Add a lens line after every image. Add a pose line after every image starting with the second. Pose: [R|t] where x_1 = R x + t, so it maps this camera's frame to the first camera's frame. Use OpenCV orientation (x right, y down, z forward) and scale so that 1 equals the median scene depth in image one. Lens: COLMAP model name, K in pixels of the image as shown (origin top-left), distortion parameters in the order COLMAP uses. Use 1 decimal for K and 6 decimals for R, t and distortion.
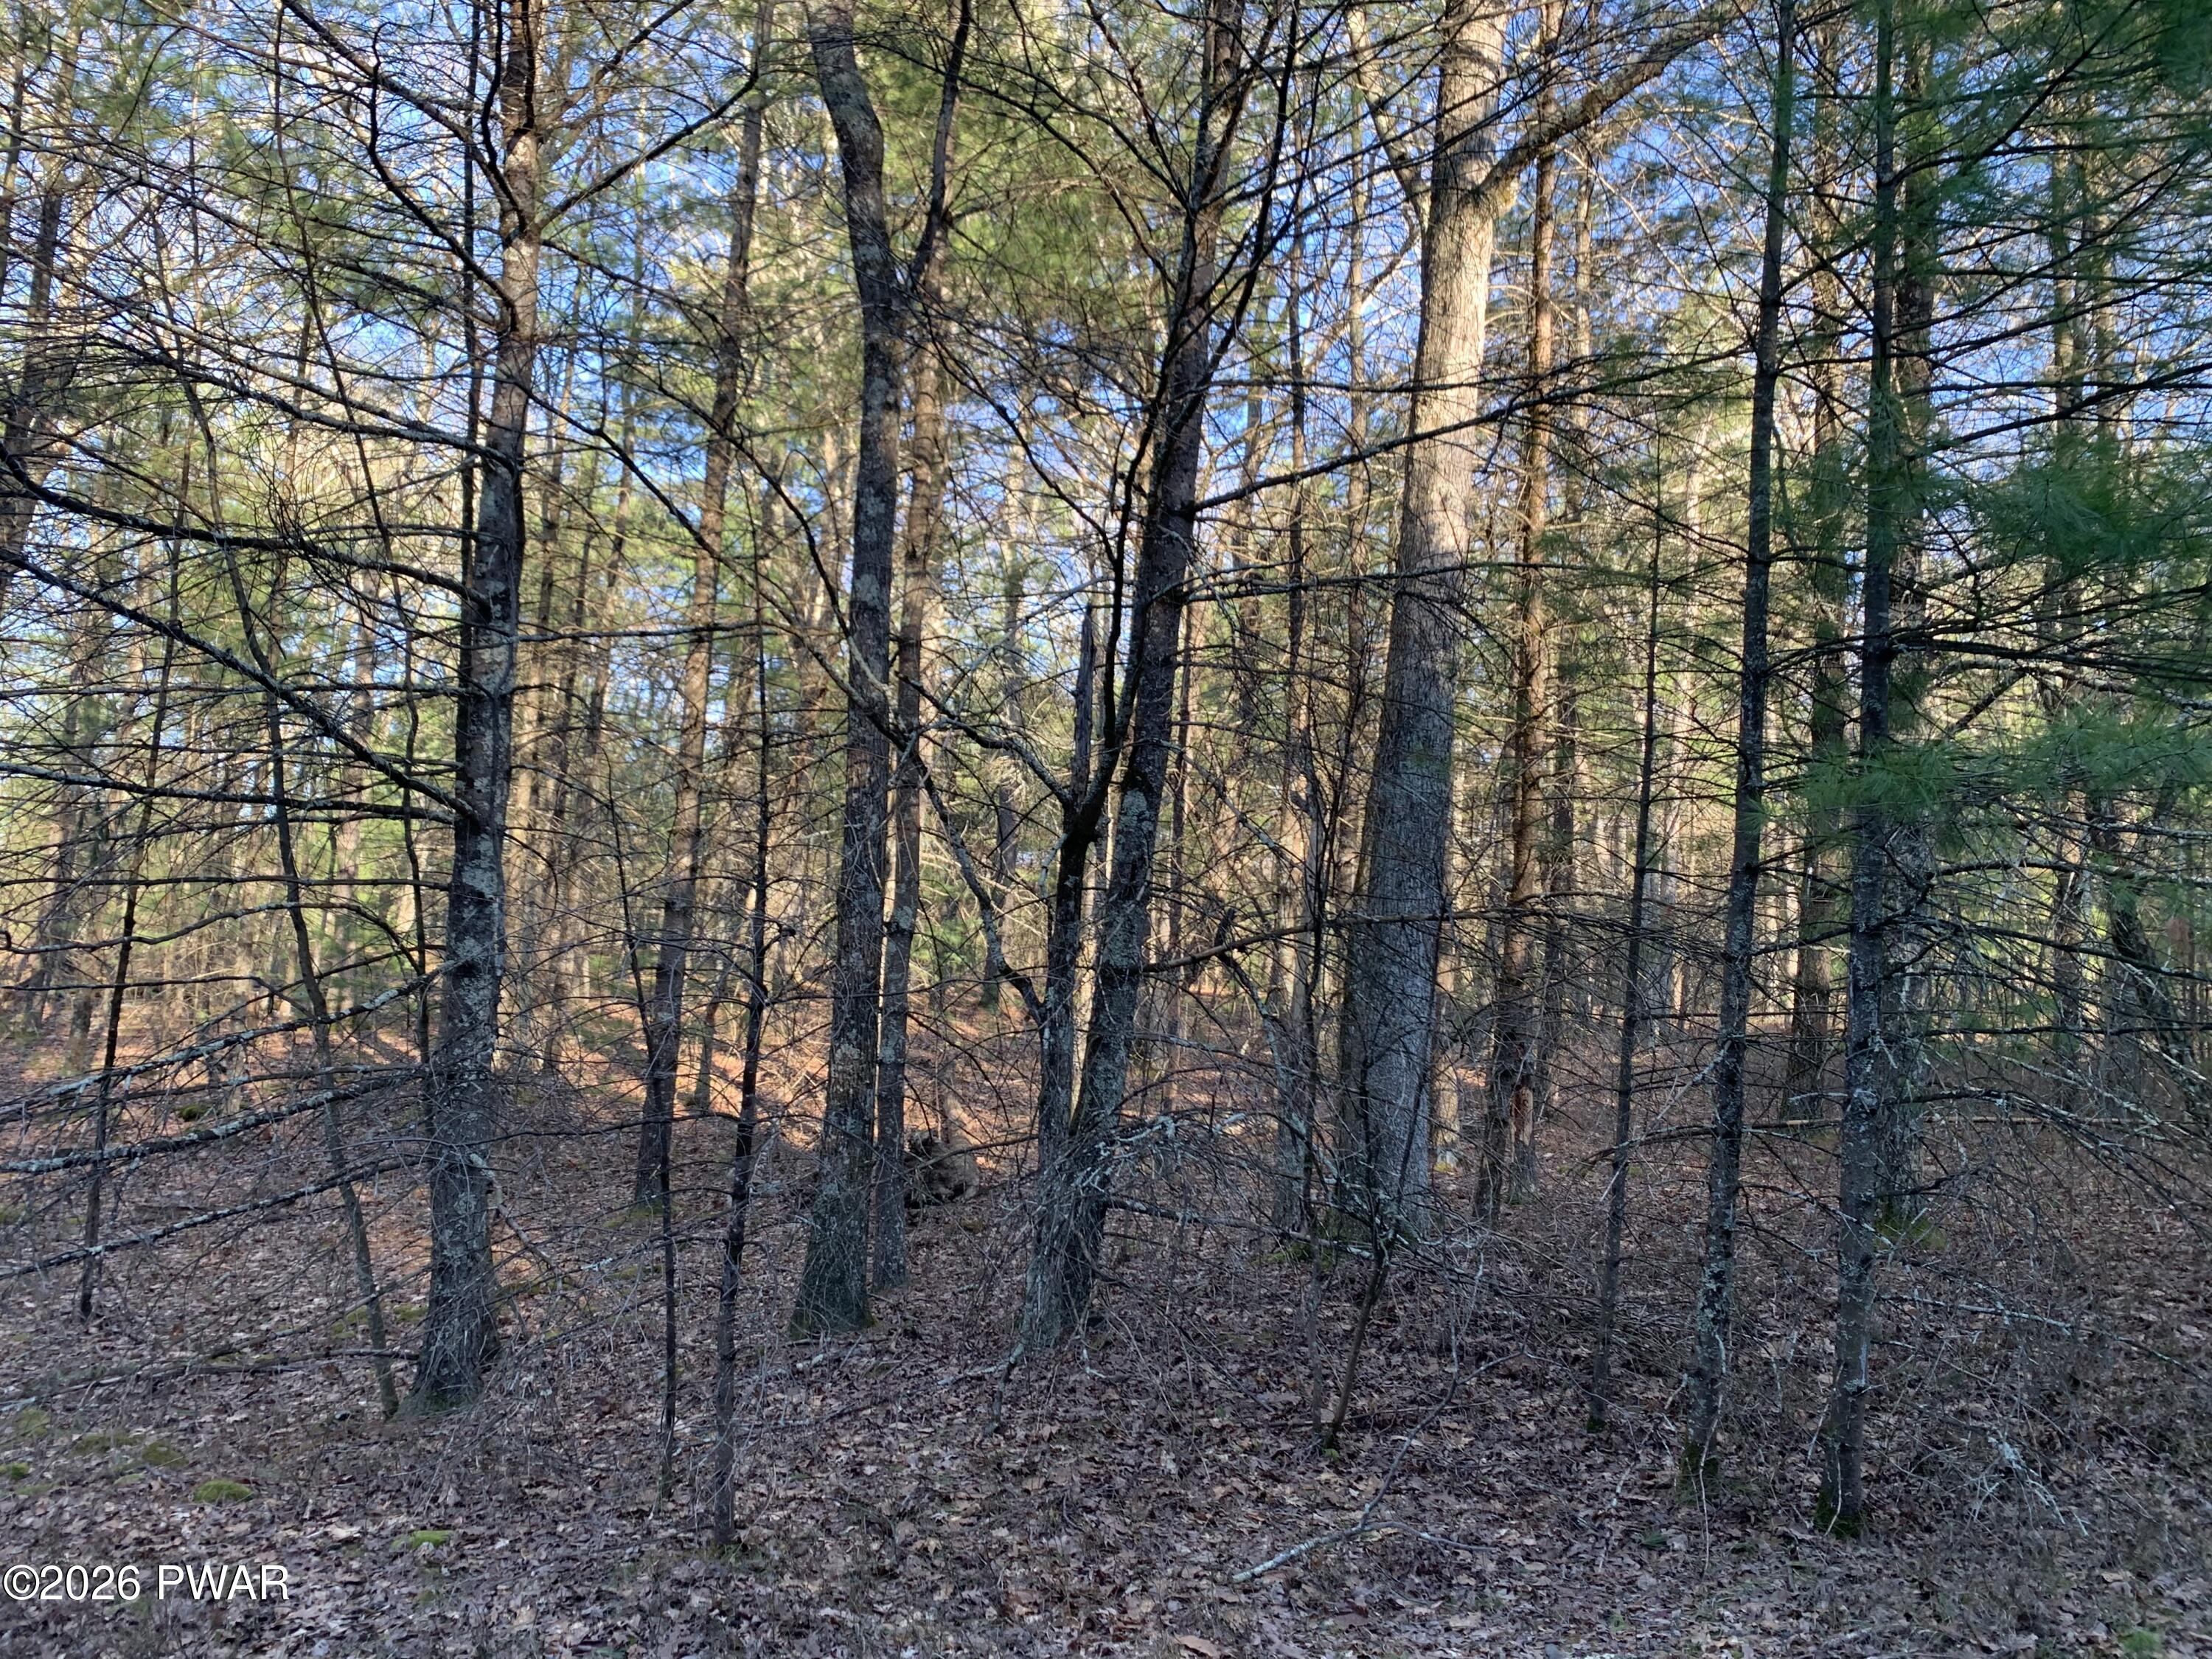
lens RADIAL K [[1685.4, 0, 1102.3], [0, 1685.4, 797.9], [0, 0, 1]] dist [-0.001488, -0.006216]
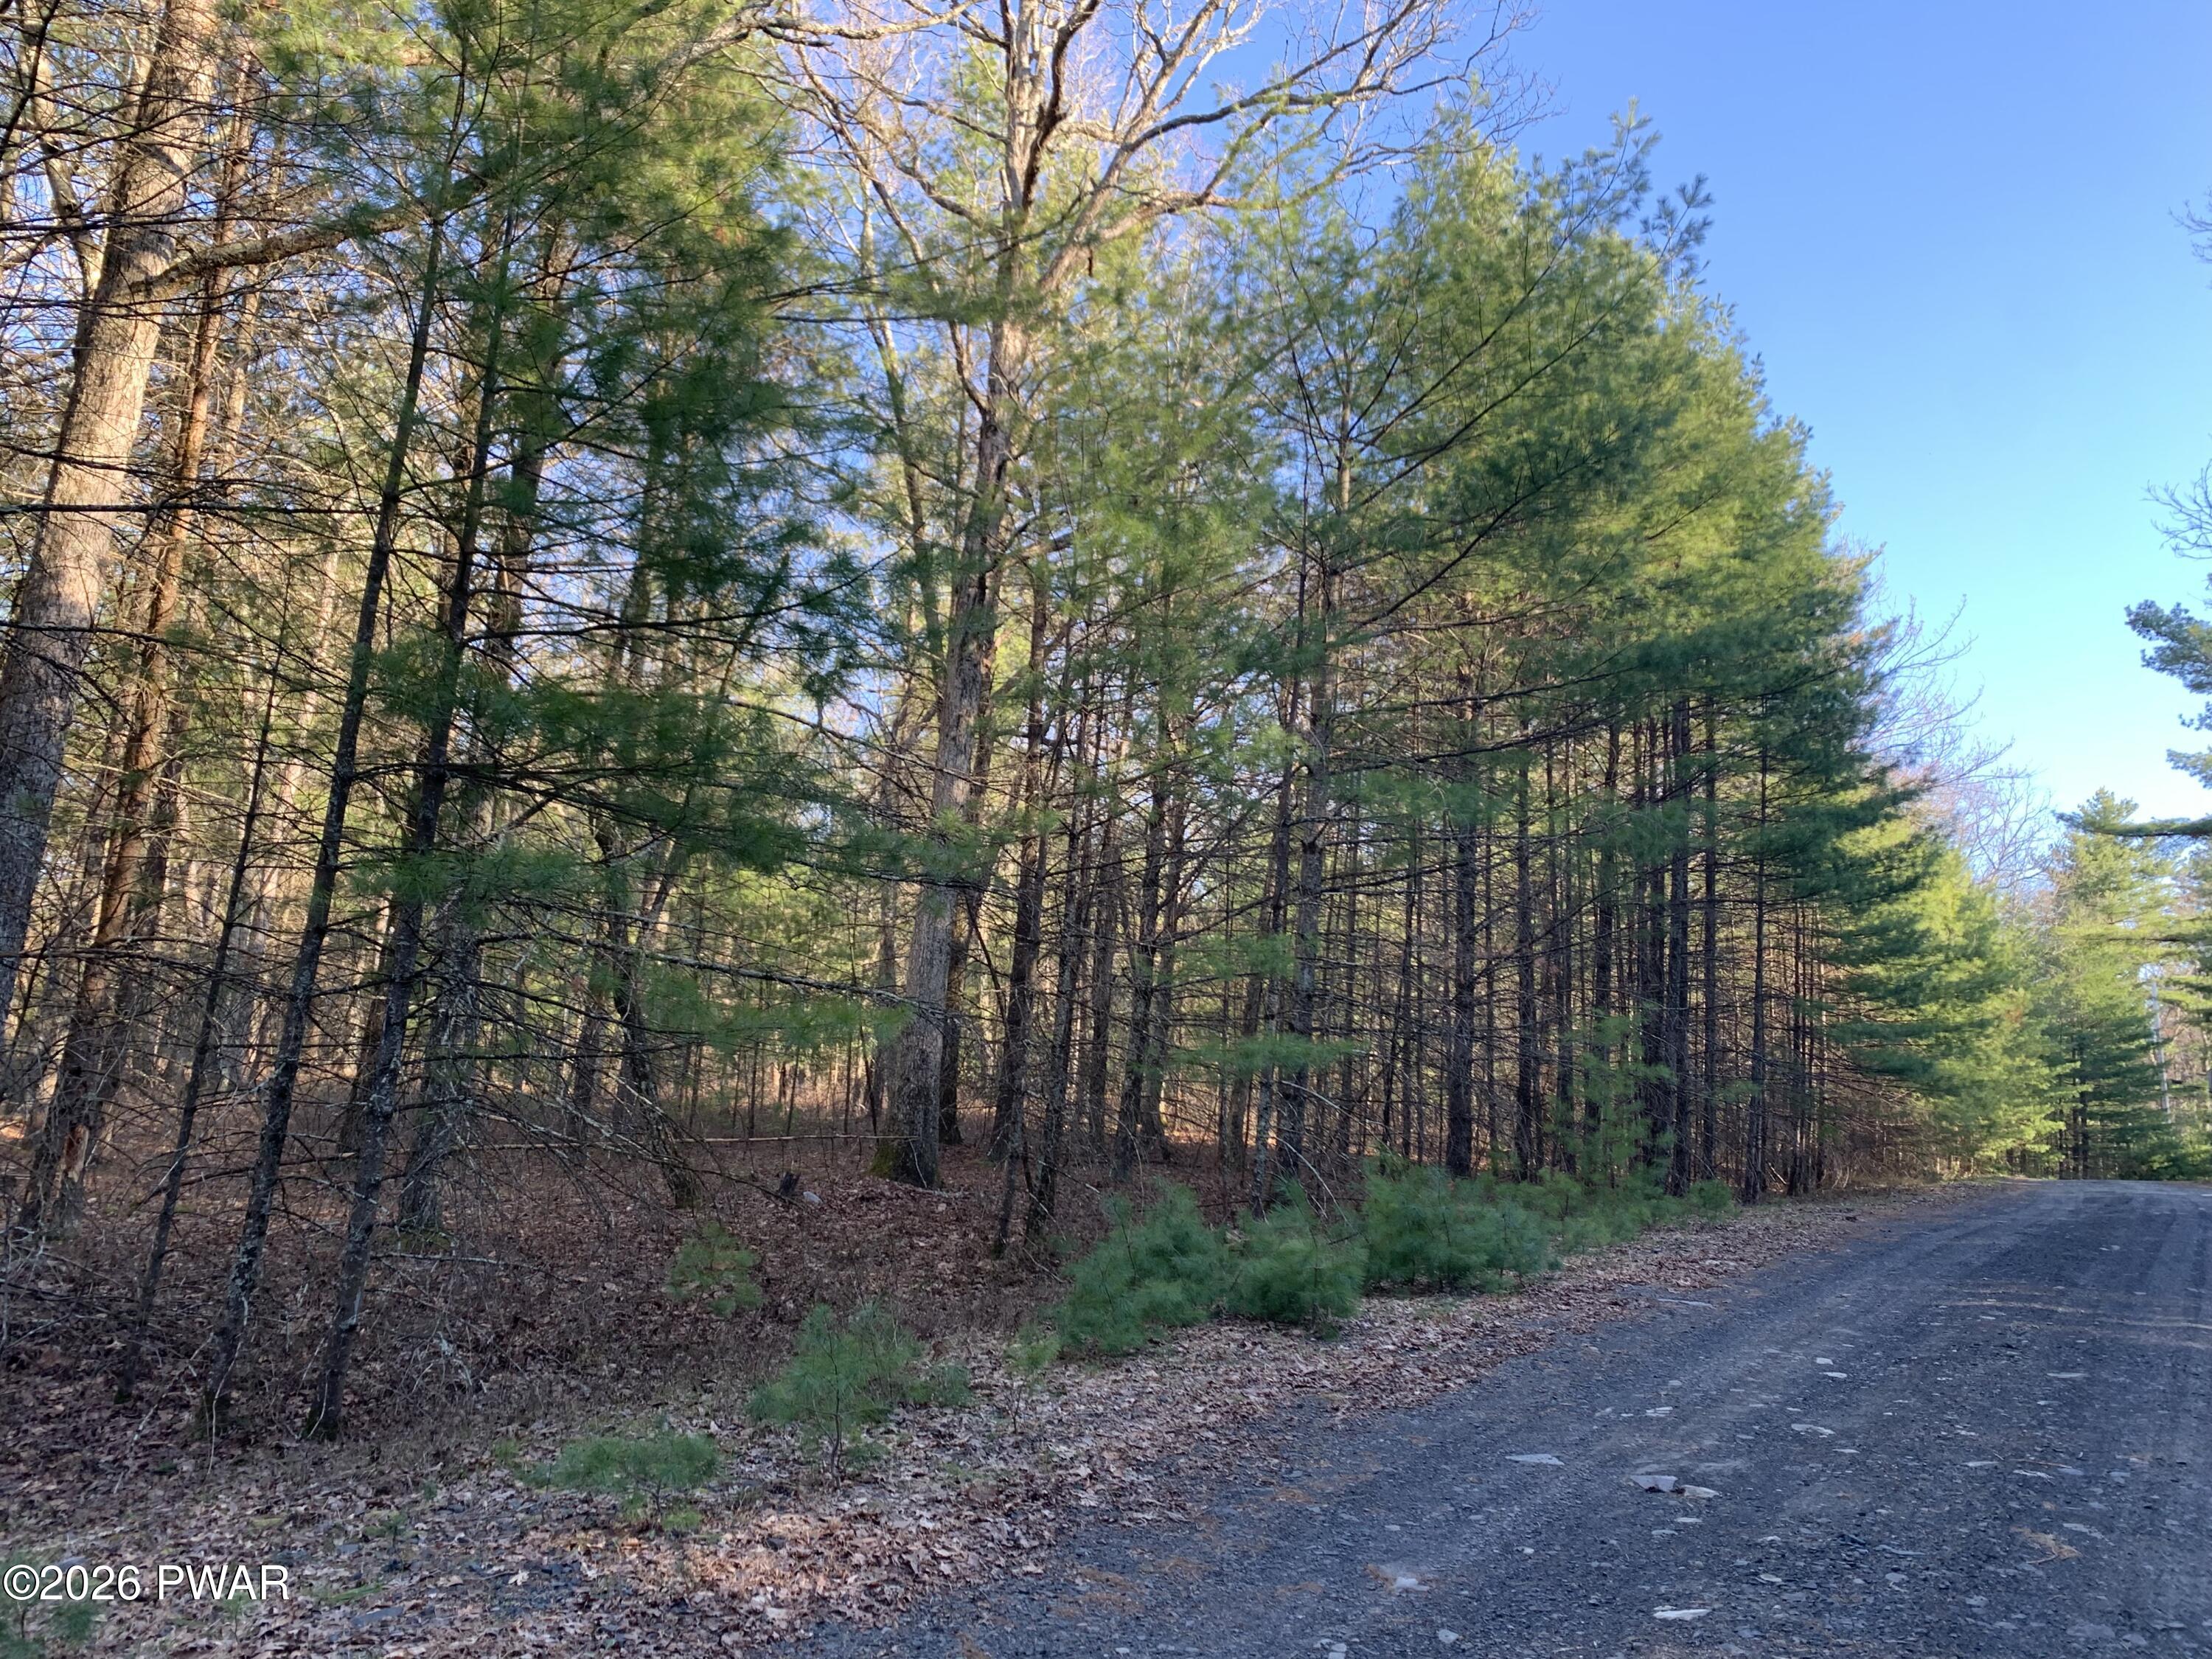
lens RADIAL K [[1685.2, 0, 1095.4], [0, 1685.2, 794.9], [0, 0, 1]] dist [0.000472, -0.006973]
pose [[0.707694, 0.120545, 0.696160, -0.083172], [-0.096201, 0.992601, -0.074082, -0.018382], [-0.699939, -0.014544, 0.714054, -0.268635]]
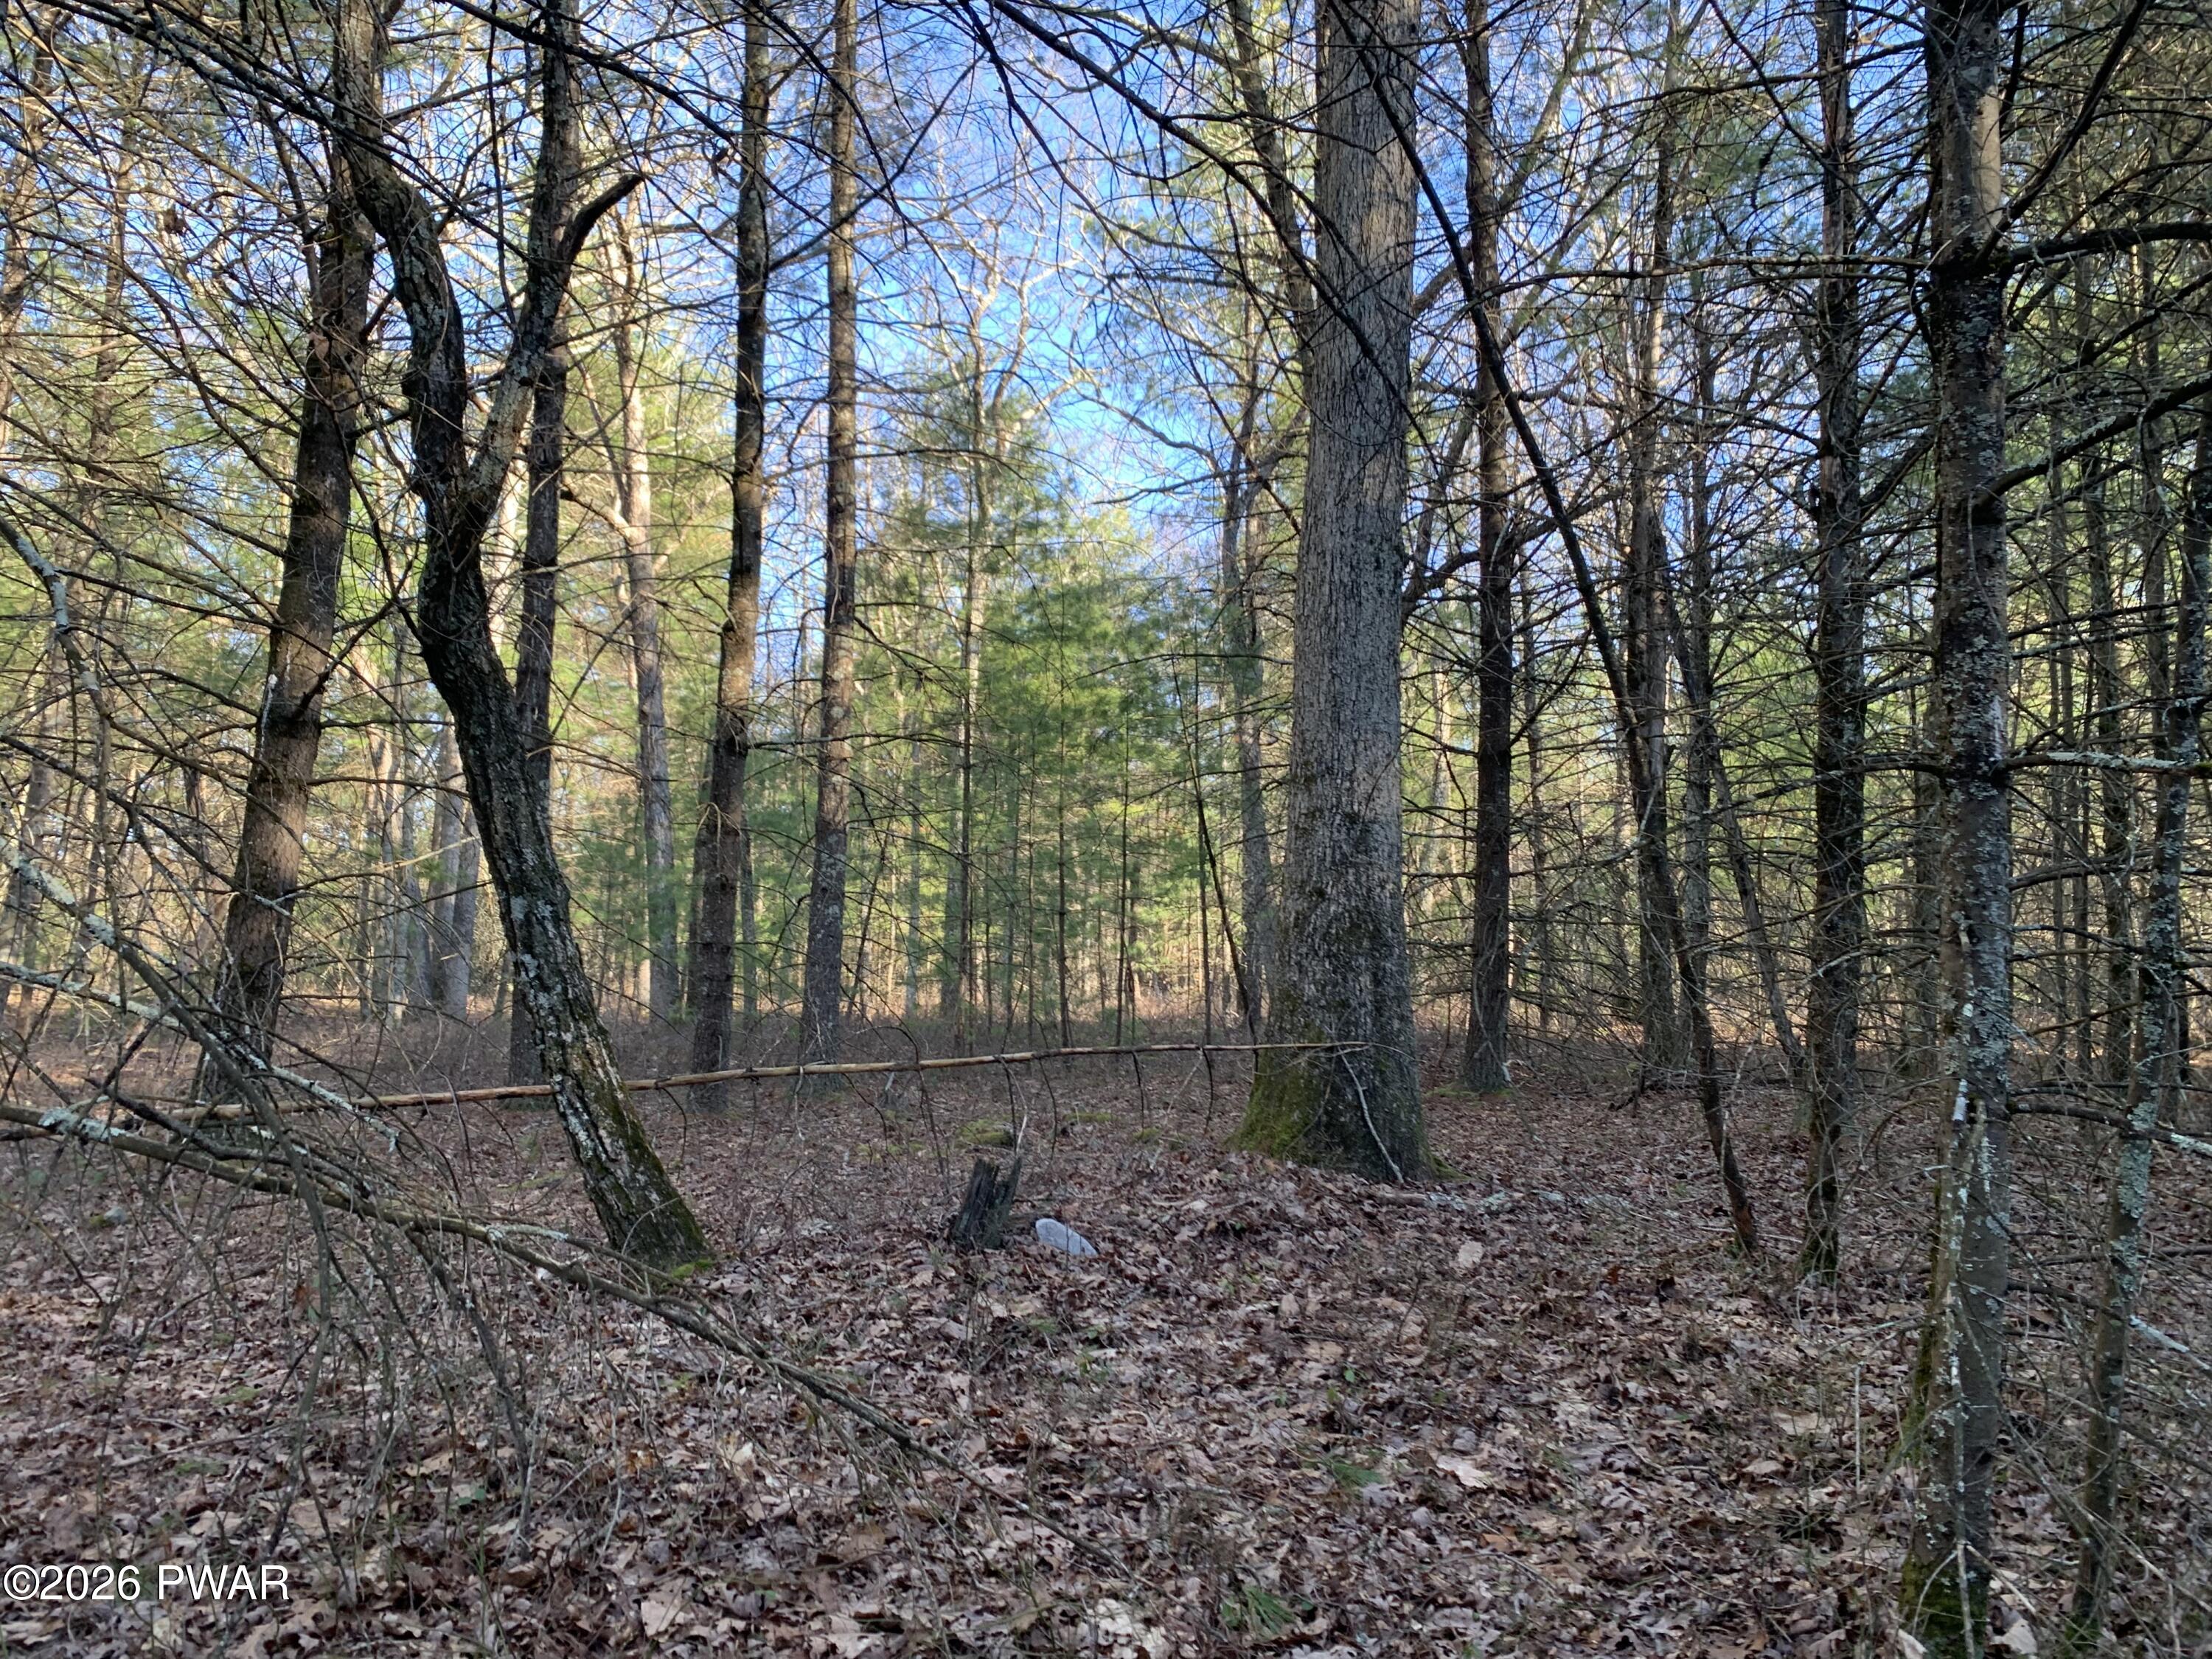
lens RADIAL K [[1685.2, 0, 1095.4], [0, 1685.2, 794.9], [0, 0, 1]] dist [0.000472, -0.006973]
pose [[0.844507, 0.038593, 0.534152, 0.820643], [-0.037279, 0.999217, -0.013256, 0.187312], [-0.534245, -0.008718, 0.845285, 0.880110]]
